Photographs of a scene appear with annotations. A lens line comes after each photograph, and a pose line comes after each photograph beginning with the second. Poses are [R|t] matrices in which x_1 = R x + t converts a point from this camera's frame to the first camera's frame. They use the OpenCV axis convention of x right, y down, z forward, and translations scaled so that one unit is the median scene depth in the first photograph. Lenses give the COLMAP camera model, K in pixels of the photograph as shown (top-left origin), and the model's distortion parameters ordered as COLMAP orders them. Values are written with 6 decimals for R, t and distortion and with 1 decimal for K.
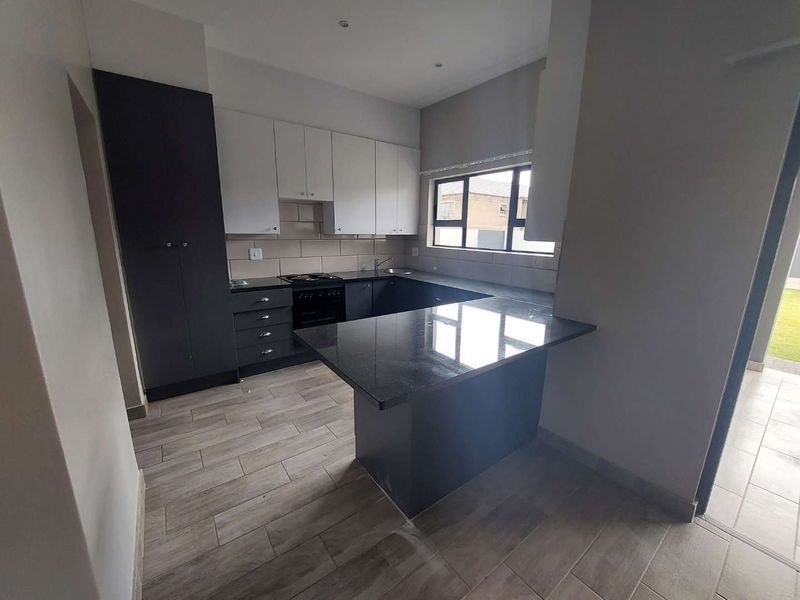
lens RADIAL K [[320.0, 0, 402.5], [0, 320.0, 301.1], [0, 0, 1]] dist [-0.015305, -0.000419]
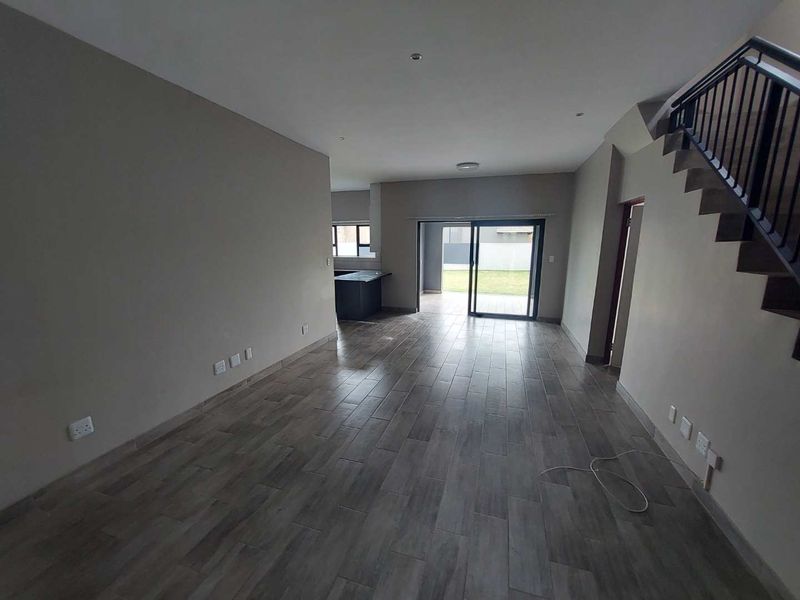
lens RADIAL K [[320.0, 0, 402.5], [0, 320.0, 301.1], [0, 0, 1]] dist [-0.015305, -0.000419]
pose [[0.814154, -0.116275, 0.568889, -0.875266], [0.137057, 0.990543, 0.006310, 0.228452], [-0.564242, 0.072833, 0.822390, -1.274290]]
